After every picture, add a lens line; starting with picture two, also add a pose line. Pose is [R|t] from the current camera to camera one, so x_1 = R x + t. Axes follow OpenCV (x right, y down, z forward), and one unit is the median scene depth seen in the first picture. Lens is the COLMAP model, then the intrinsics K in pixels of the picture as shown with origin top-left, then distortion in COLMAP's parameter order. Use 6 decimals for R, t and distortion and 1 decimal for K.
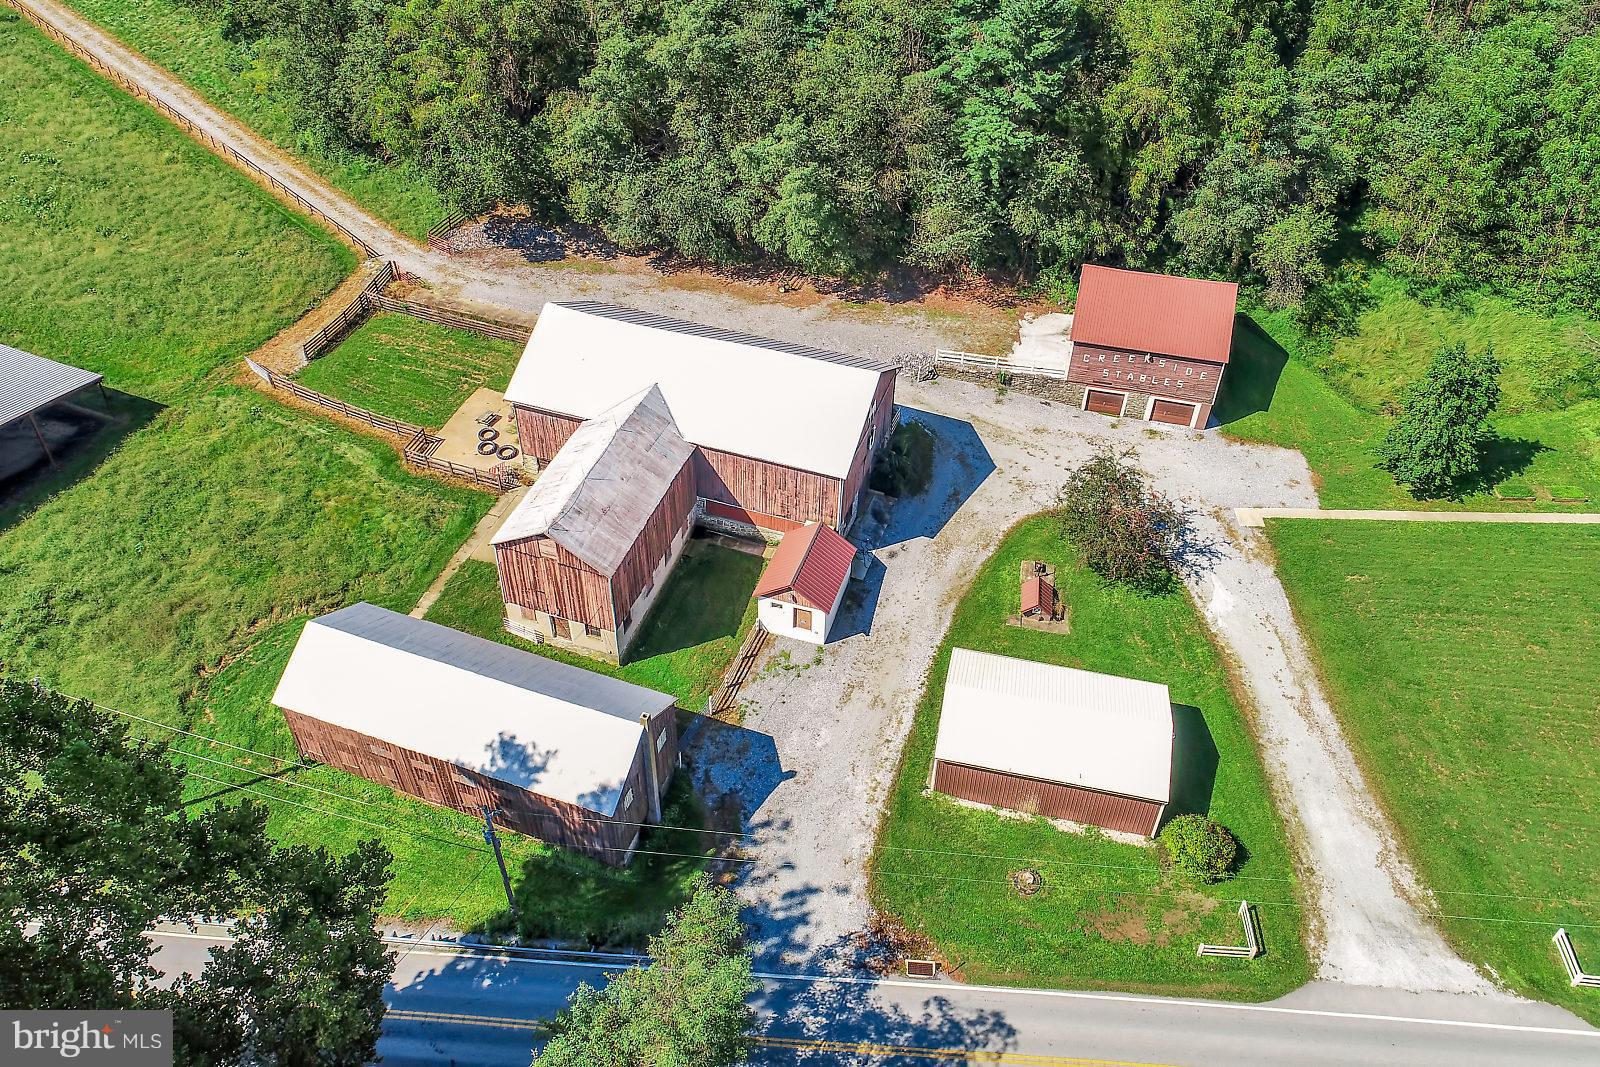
lens RADIAL K [[1216.3, 0, 796.4], [0, 1216.3, 463.6], [0, 0, 1]] dist [-0.002262, -0.004664]
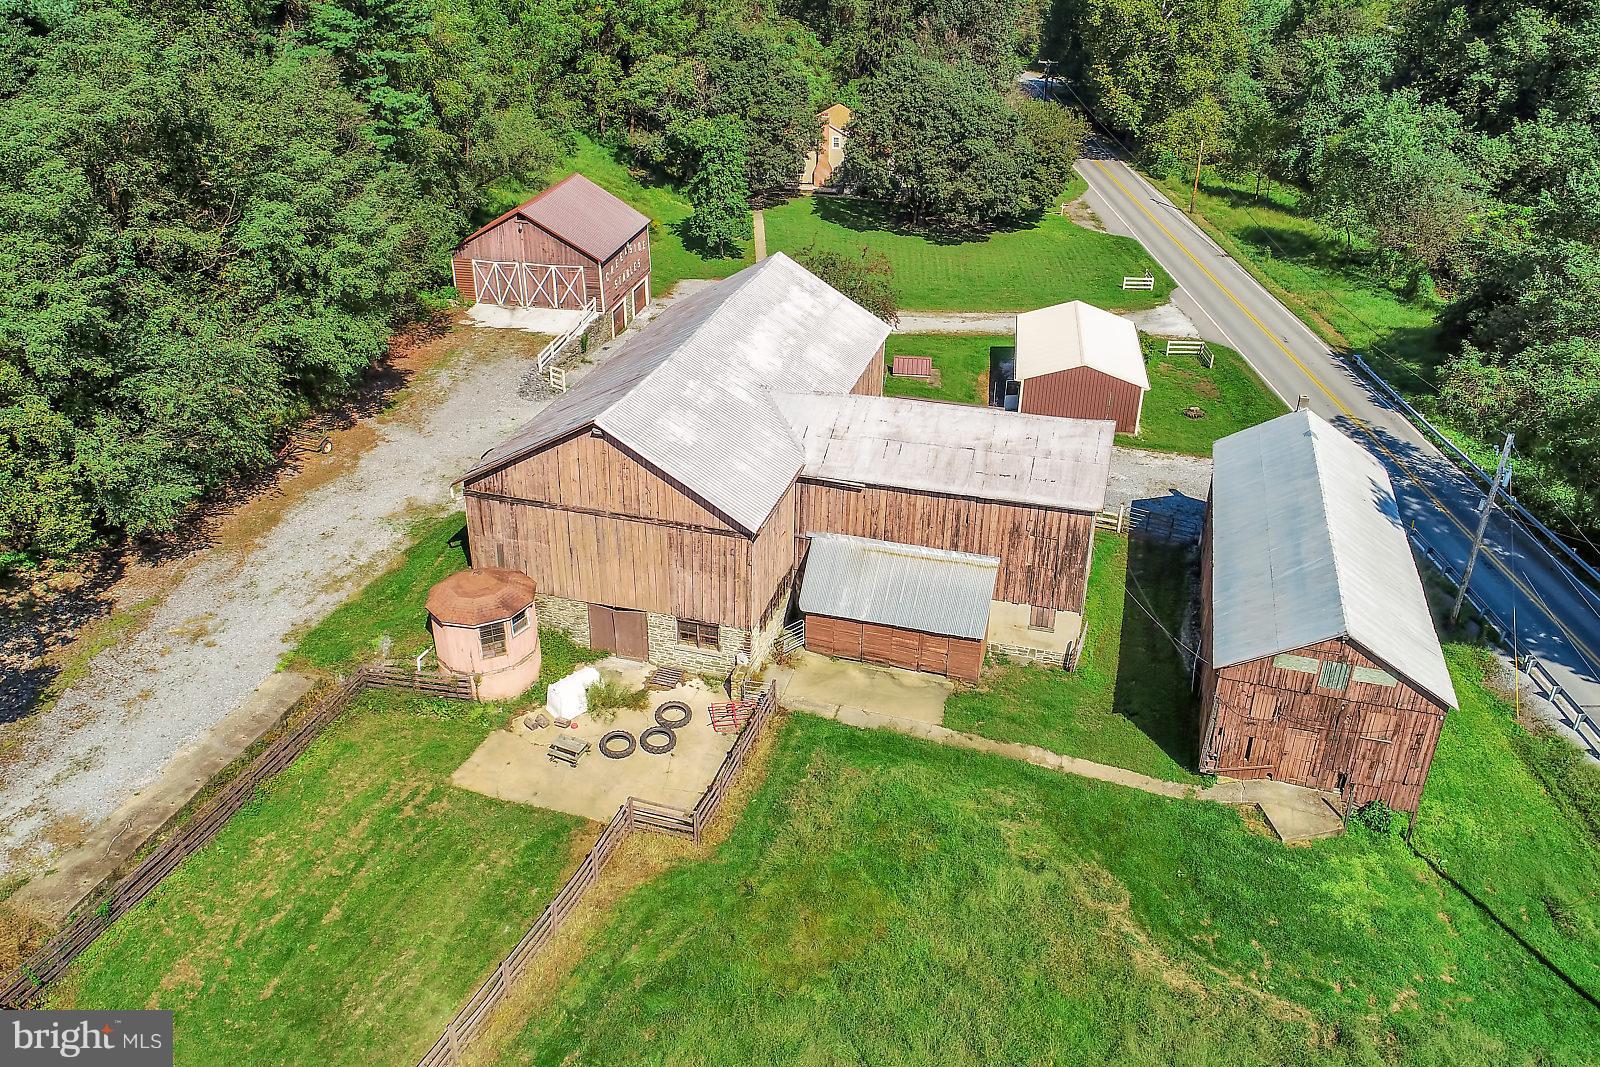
lens RADIAL K [[1216.3, 0, 796.4], [0, 1216.3, 463.6], [0, 0, 1]] dist [-0.002262, -0.004664]
pose [[-0.053858, -0.447150, 0.892836, -0.783438], [0.629593, 0.678805, 0.377938, -0.296650], [-0.775056, 0.582478, 0.244963, 0.880762]]
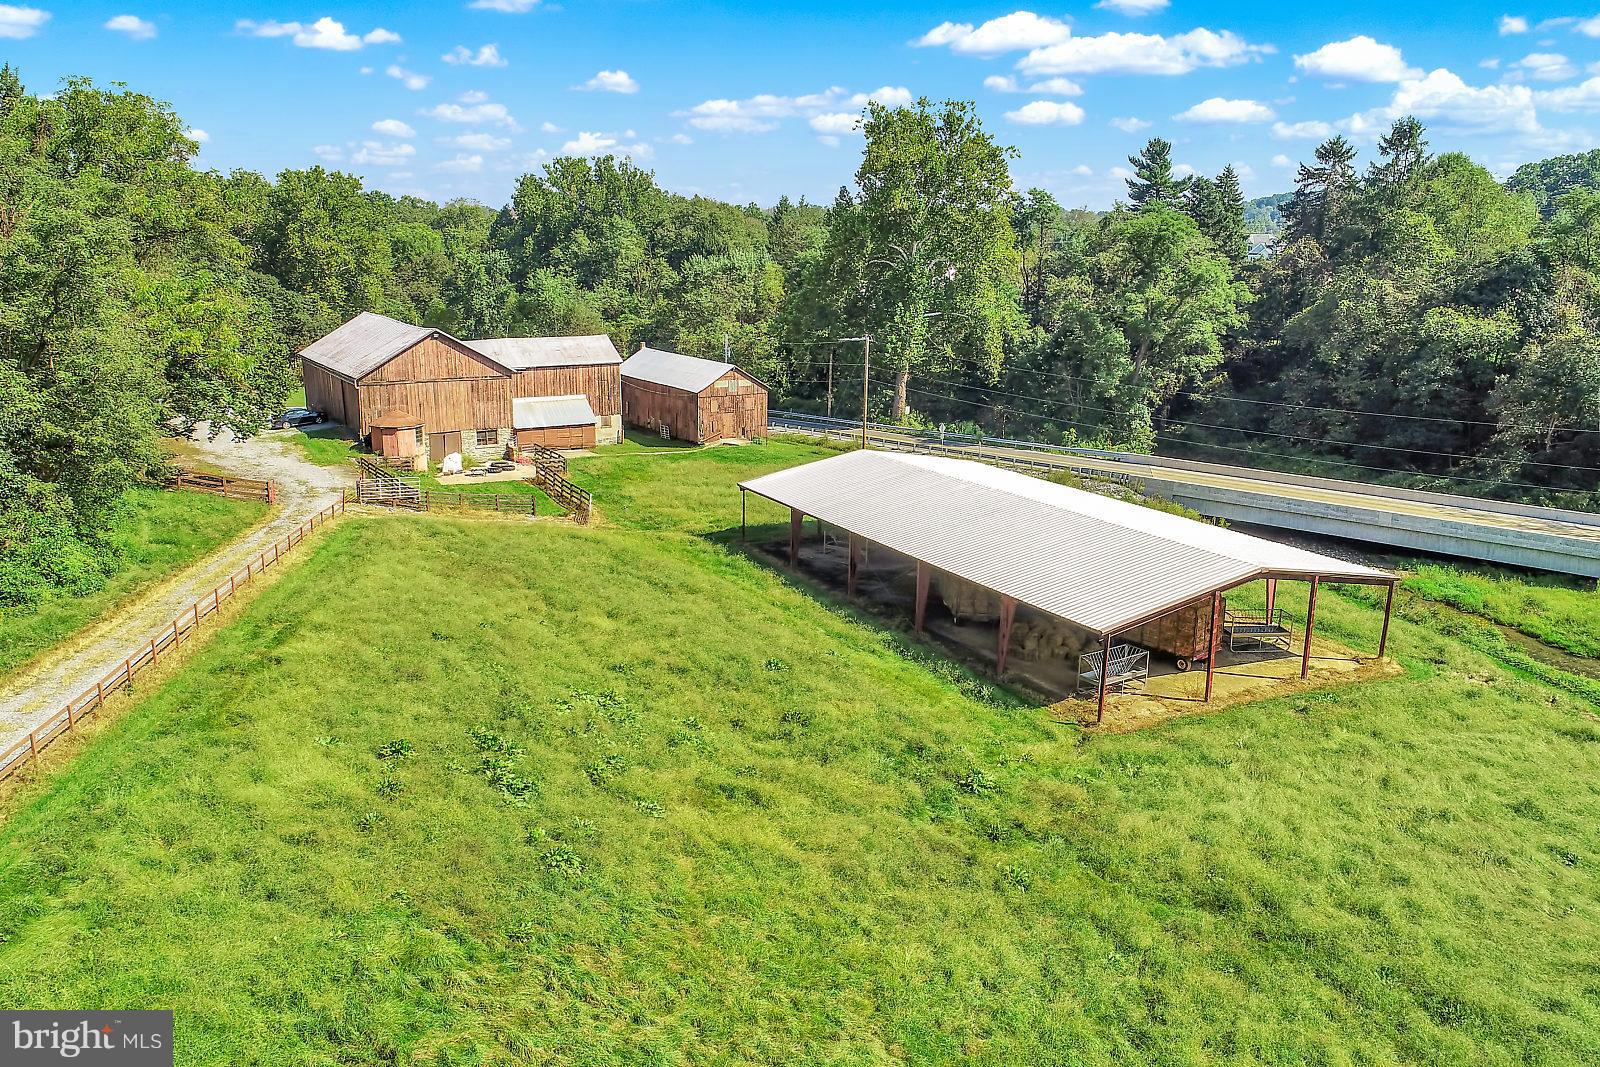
lens RADIAL K [[1207.4, 0, 789.6], [0, 1207.4, 533.8], [0, 0, 1]] dist [-0.001566, -0.004397]
pose [[-0.781149, -0.167650, 0.601415, -1.325453], [0.382540, 0.632768, 0.673252, -0.727346], [-0.493427, 0.755975, -0.430153, 1.629063]]
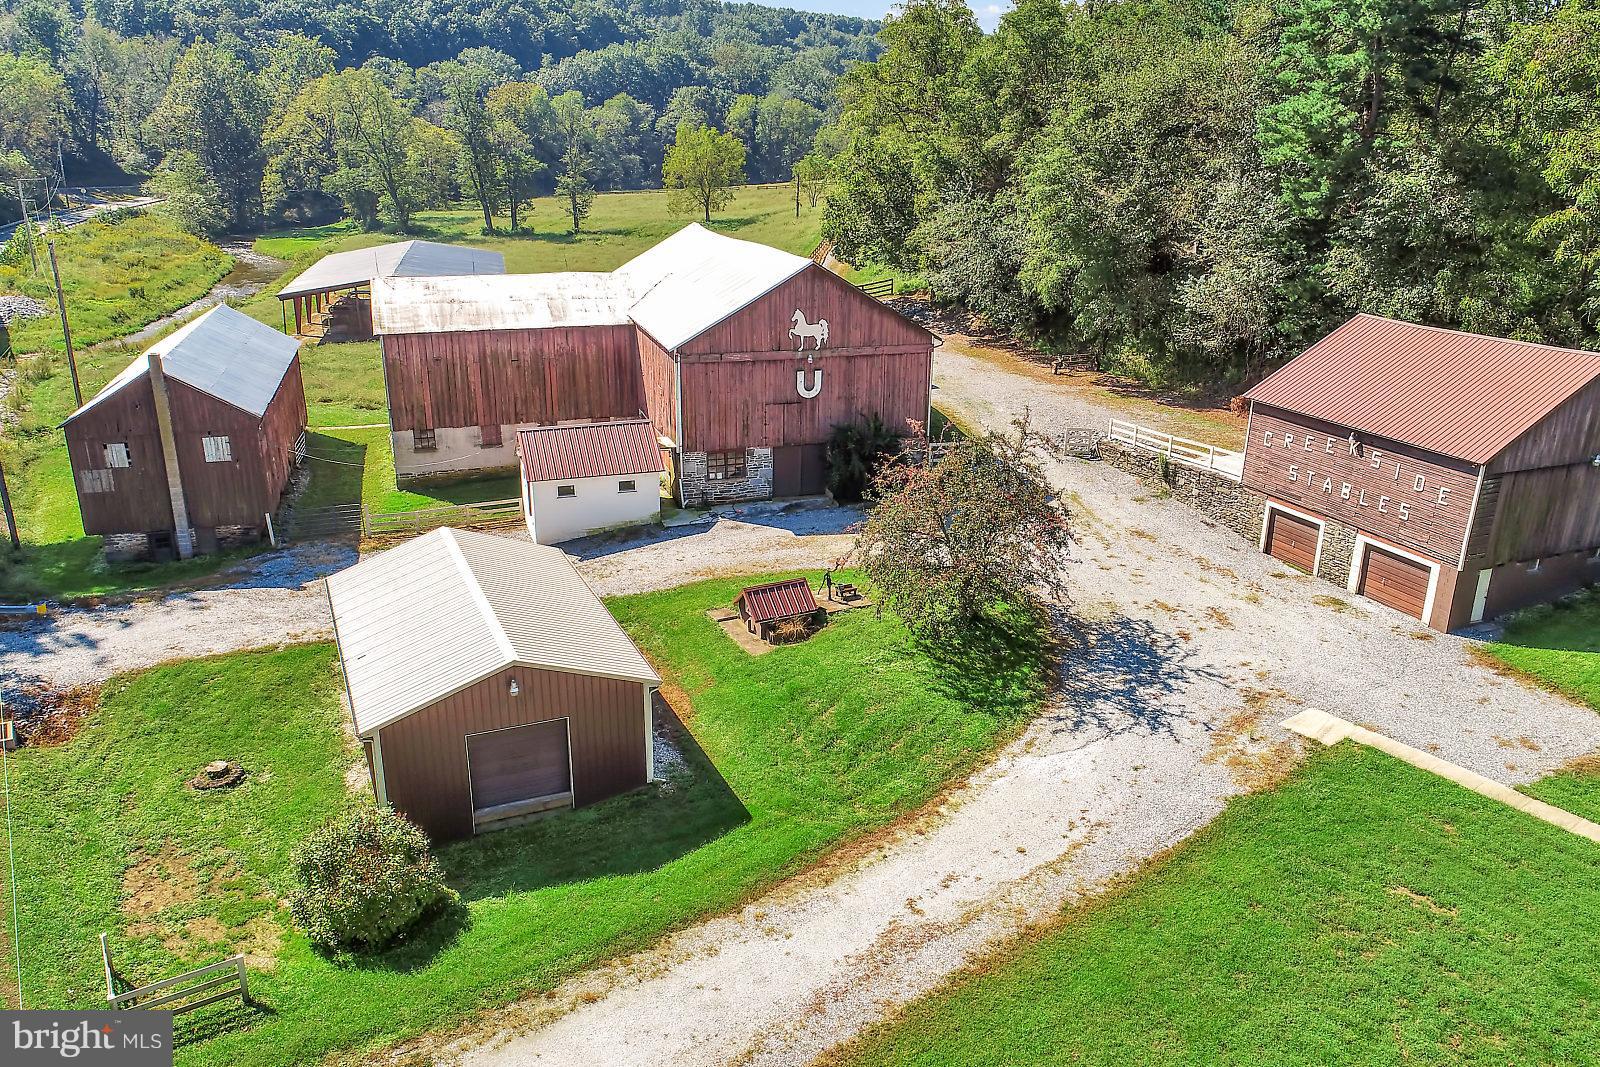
lens RADIAL K [[1213.3, 0, 800.0], [0, 1213.3, 533.5], [0, 0, 1]] dist [0.010773, 0.003293]
pose [[0.599504, 0.246543, -0.761454, 0.644044], [-0.507118, 0.853046, -0.123063, 0.149294], [0.619214, 0.459924, 0.636431, 0.637754]]
